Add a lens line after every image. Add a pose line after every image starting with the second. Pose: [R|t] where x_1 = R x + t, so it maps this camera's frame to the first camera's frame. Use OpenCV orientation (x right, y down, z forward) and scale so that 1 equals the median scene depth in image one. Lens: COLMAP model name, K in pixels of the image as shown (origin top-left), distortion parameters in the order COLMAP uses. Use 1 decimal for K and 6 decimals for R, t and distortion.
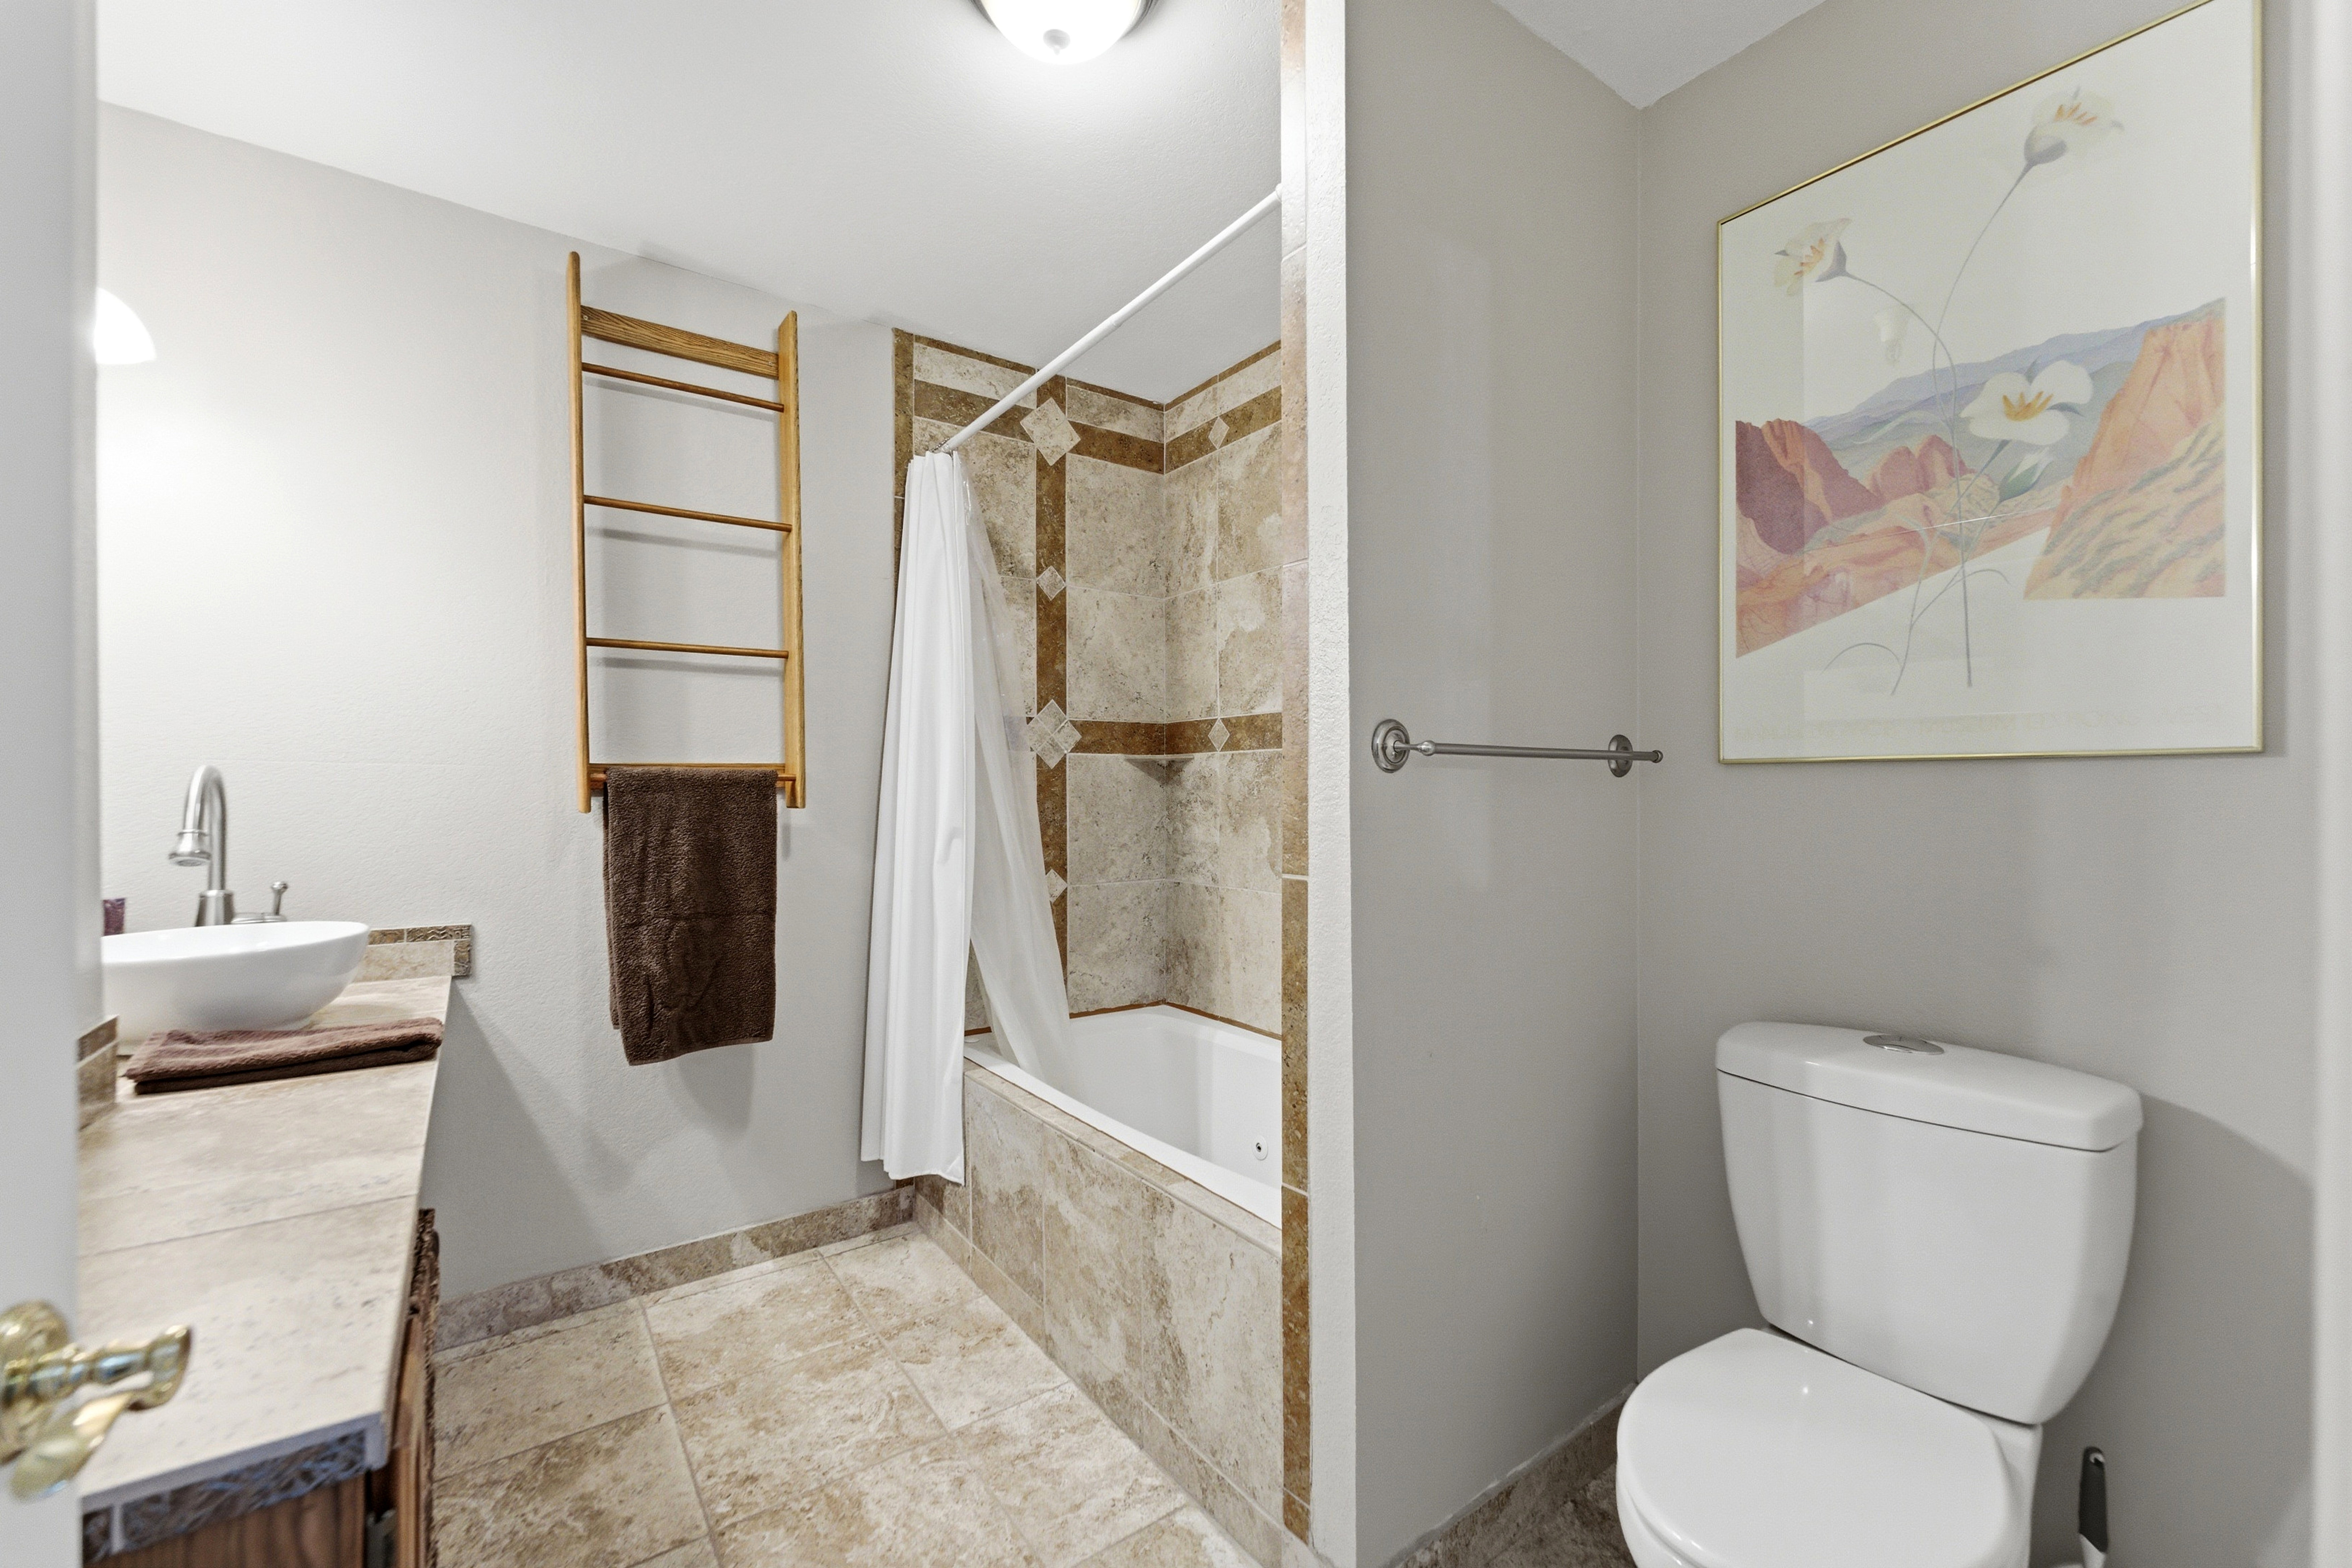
lens RADIAL K [[971.7, 0, 1176.0], [0, 971.7, 784.0], [0, 0, 1]] dist [-0.012148, 0.005591]
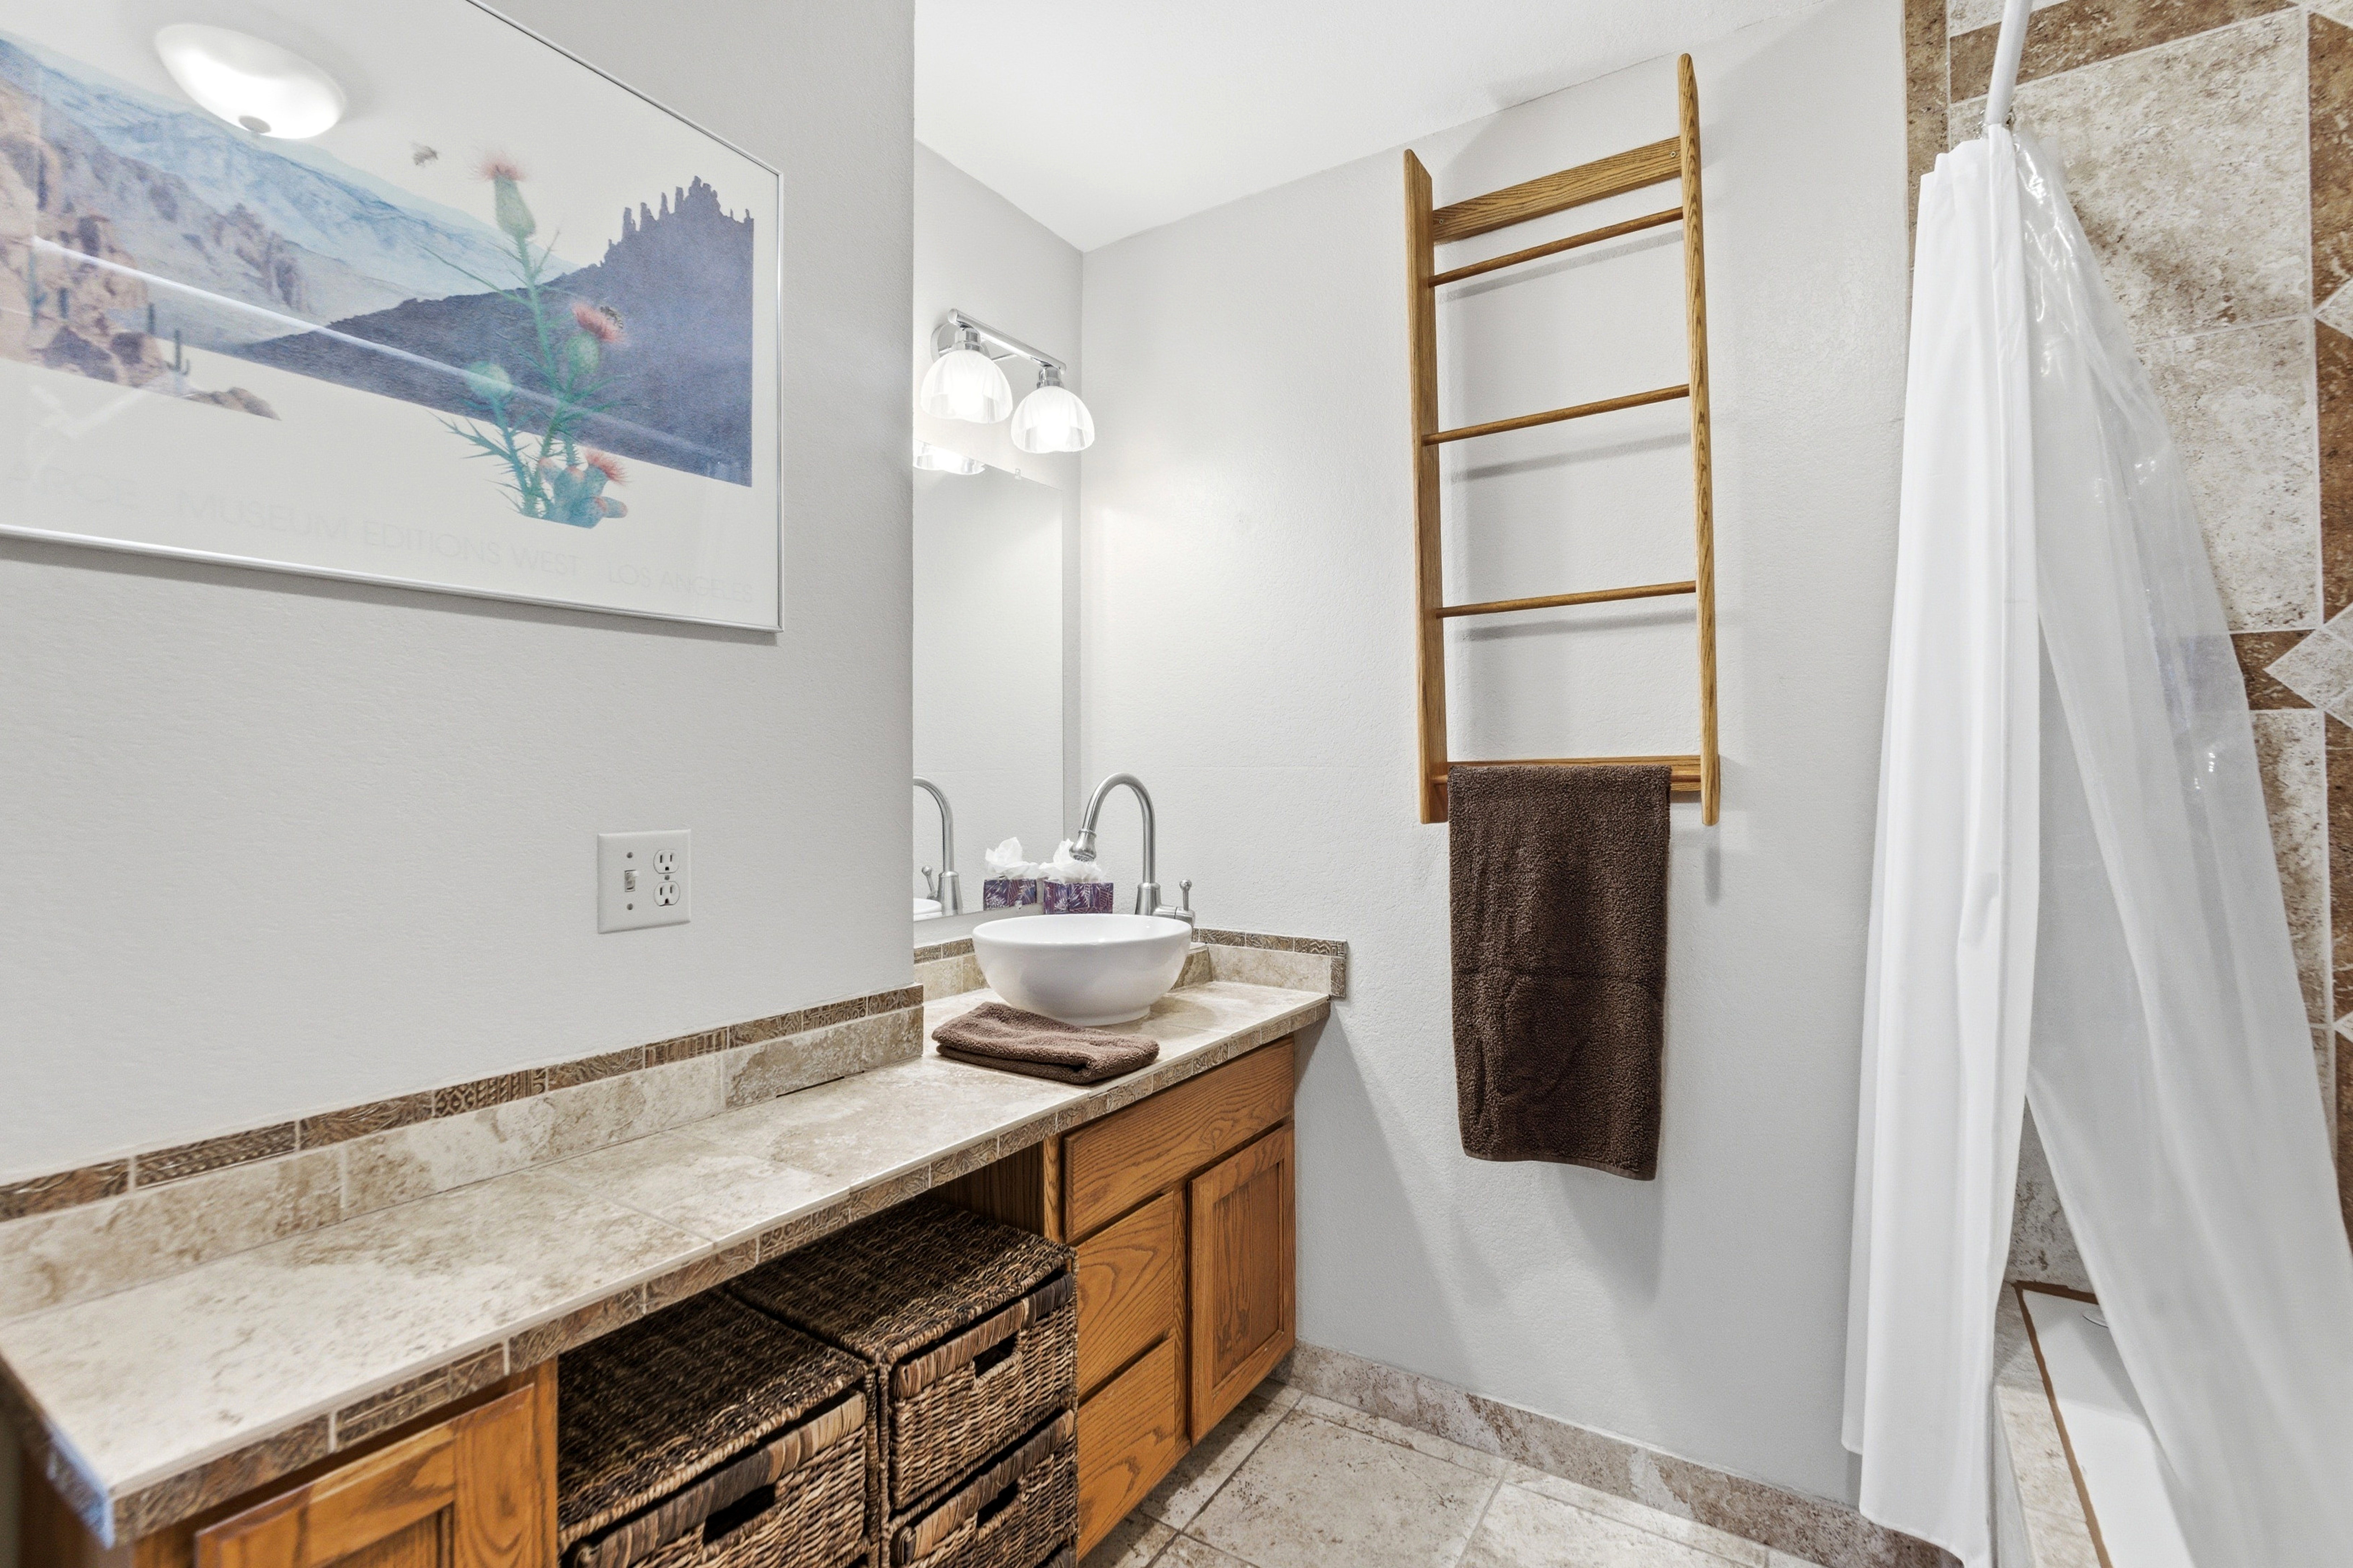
lens RADIAL K [[1068.0, 0, 1171.8], [0, 1068.0, 762.9], [0, 0, 1]] dist [-0.002600, -0.000359]
pose [[0.357005, -0.020391, -0.933880, 0.146437], [0.007395, 0.999792, -0.019003, -0.005107], [0.934073, -0.000121, 0.357081, 0.457072]]
